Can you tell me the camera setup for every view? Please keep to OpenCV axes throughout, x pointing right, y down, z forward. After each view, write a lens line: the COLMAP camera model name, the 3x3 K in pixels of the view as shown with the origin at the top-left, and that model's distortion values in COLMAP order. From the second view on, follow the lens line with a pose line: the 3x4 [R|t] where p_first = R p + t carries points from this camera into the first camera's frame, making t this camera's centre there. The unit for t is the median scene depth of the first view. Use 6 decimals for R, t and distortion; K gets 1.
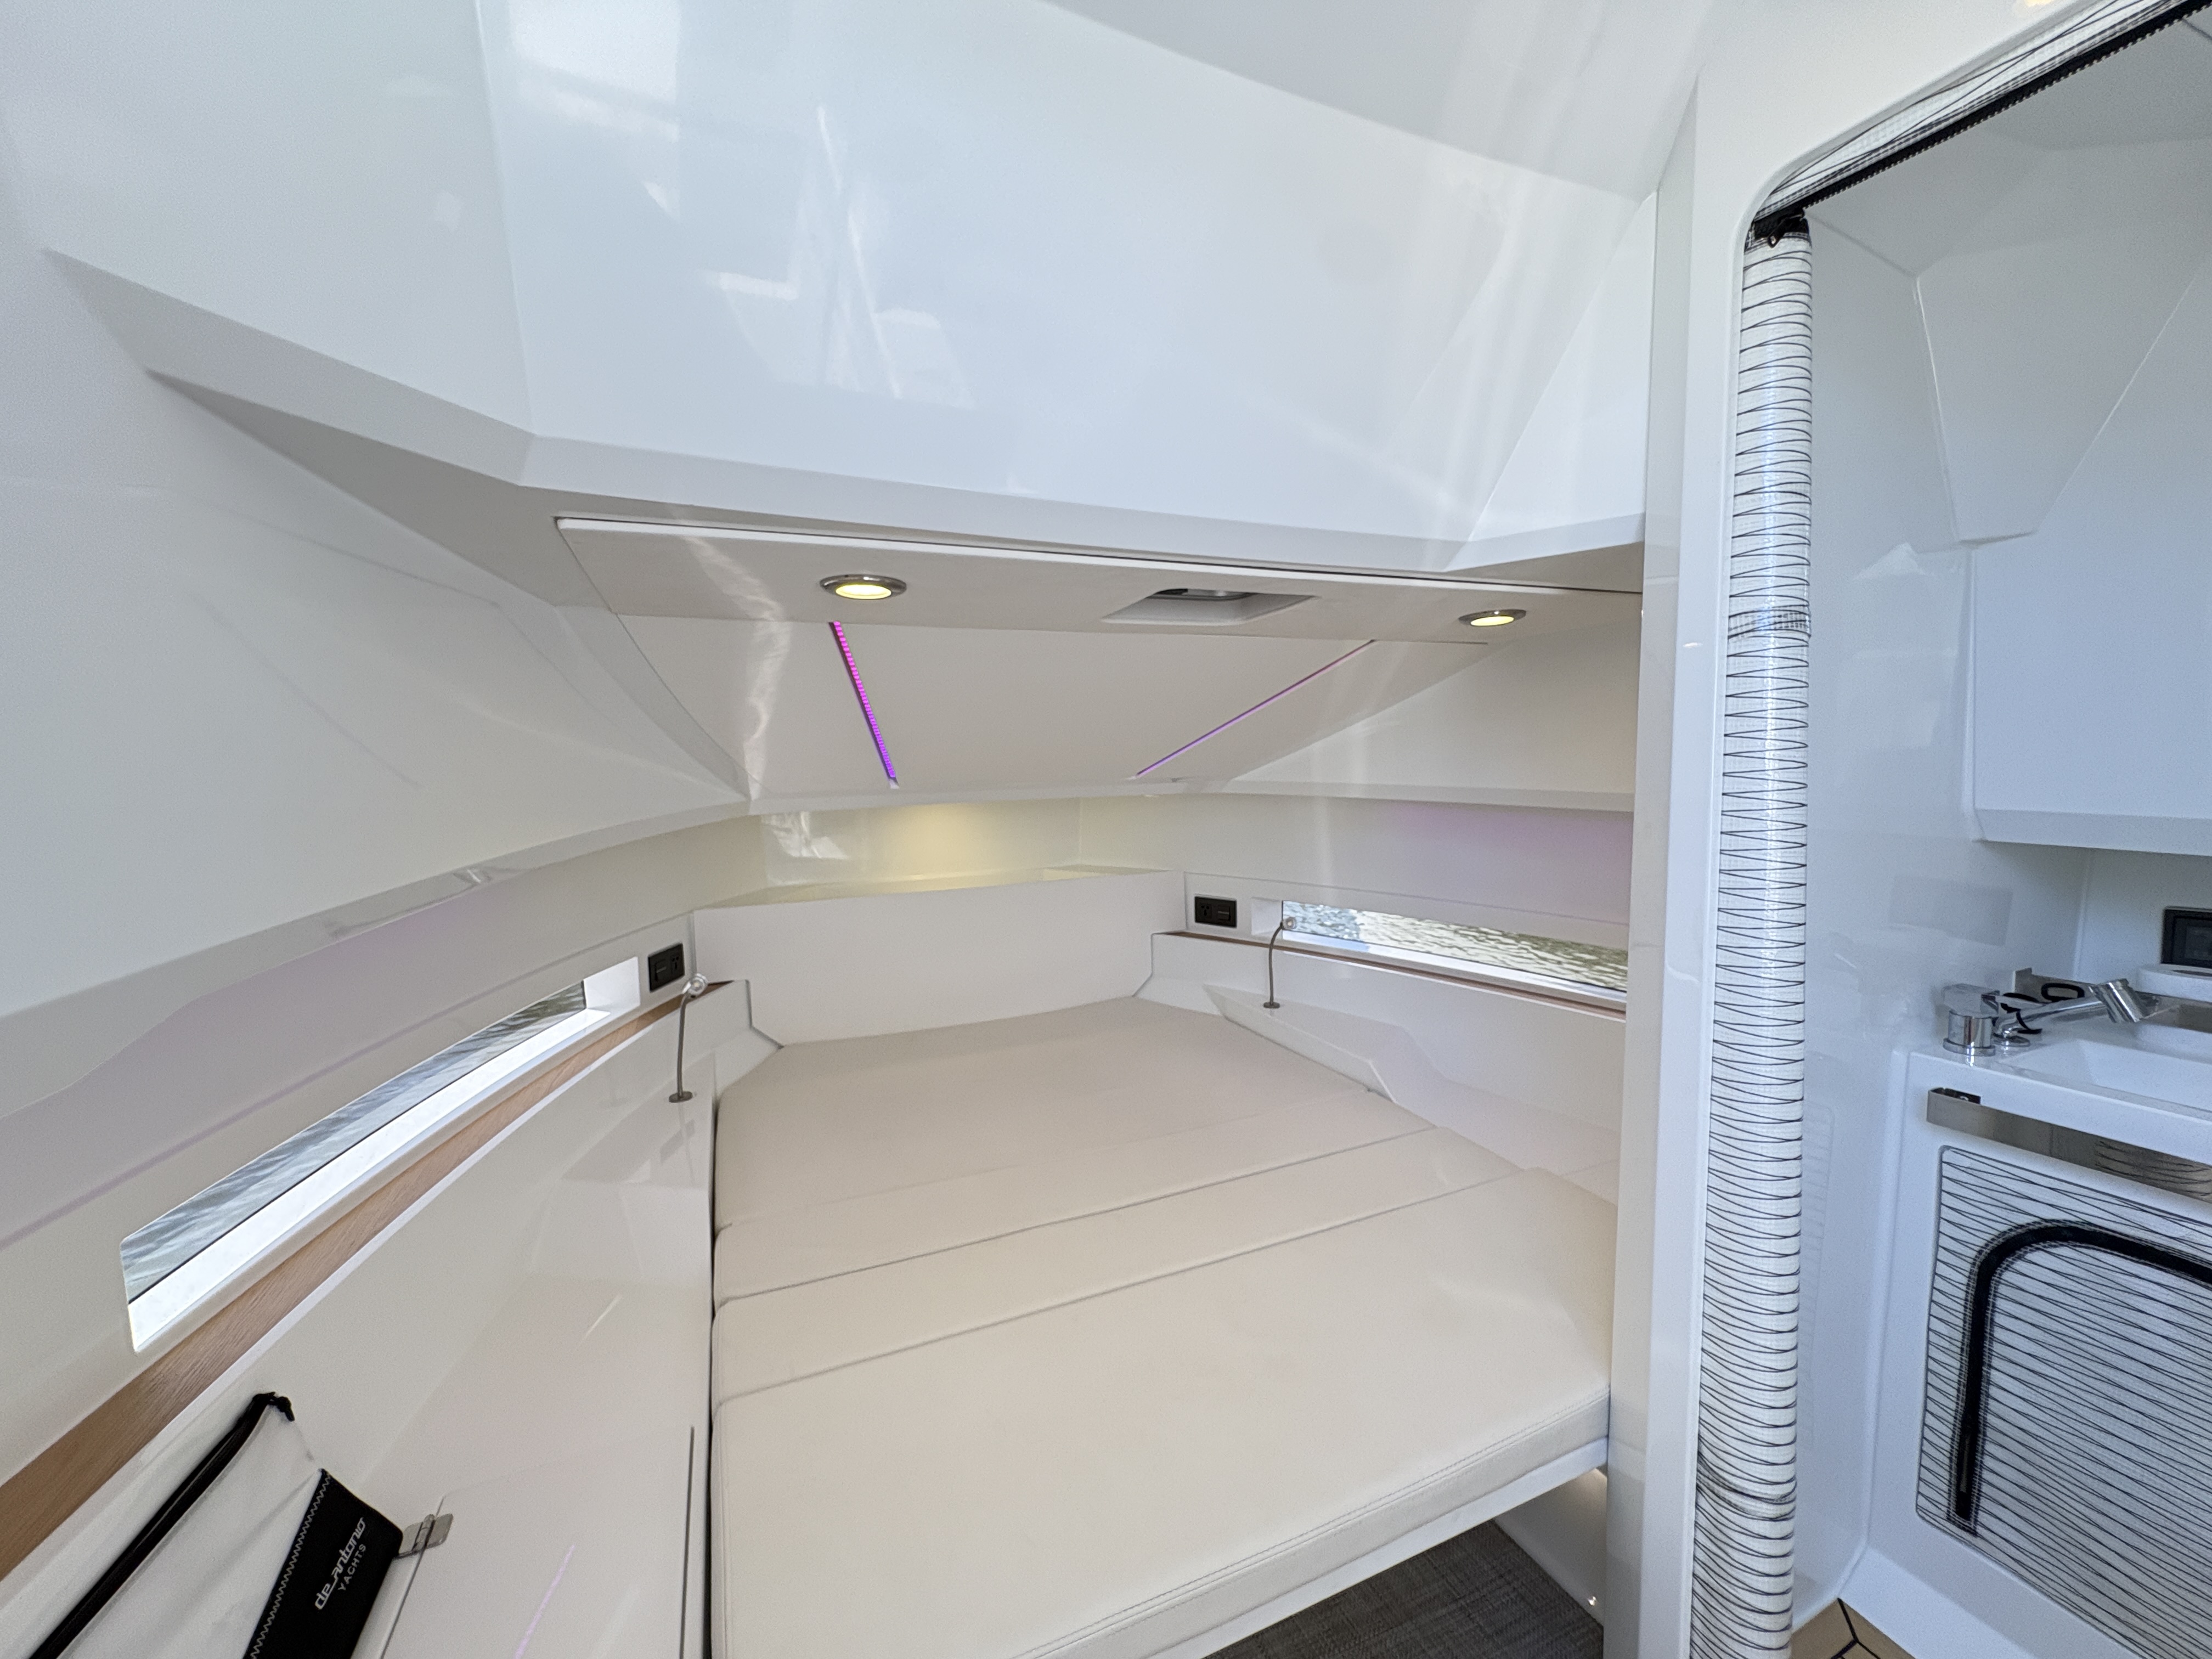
lens RADIAL K [[888.1, 0, 1095.6], [0, 888.1, 828.7], [0, 0, 1]] dist [-0.001364, -0.000191]
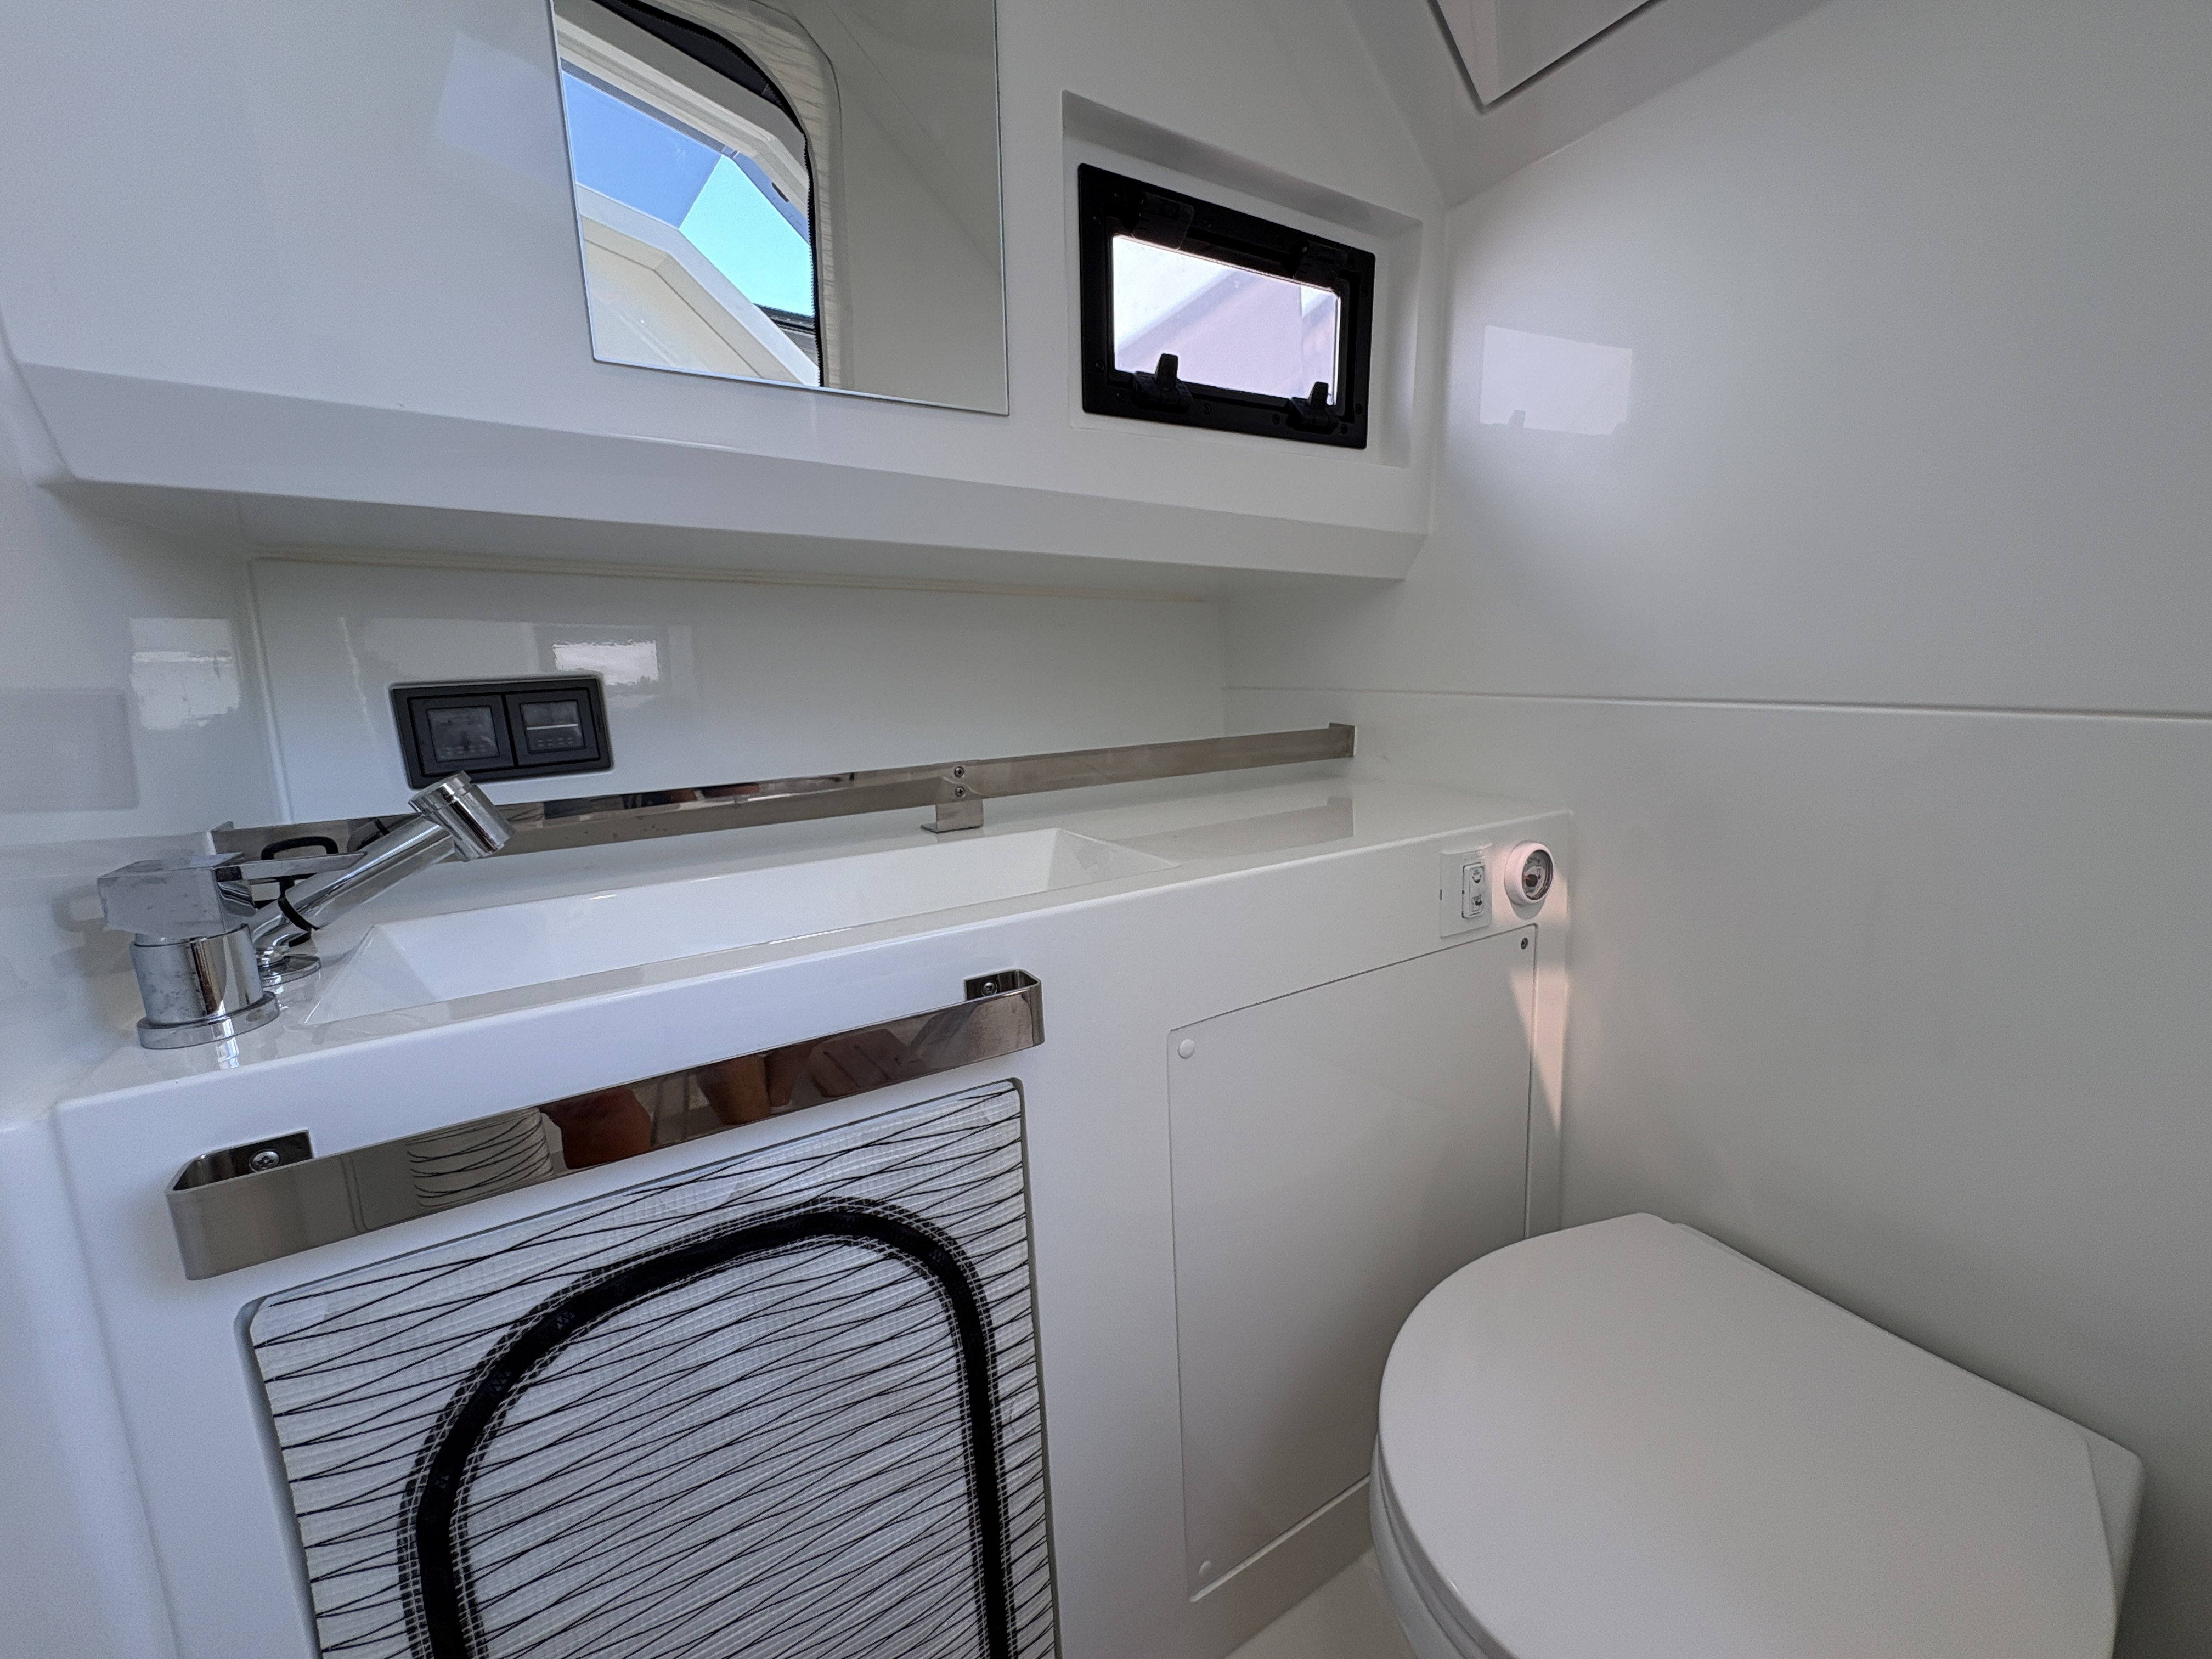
lens RADIAL K [[888.1, 0, 1095.6], [0, 888.1, 828.7], [0, 0, 1]] dist [-0.001364, -0.000191]
pose [[-0.150894, -0.154511, 0.976400, 0.606486], [0.112879, 0.978556, 0.172297, 0.152591], [-0.982084, 0.136214, -0.130217, 0.706956]]
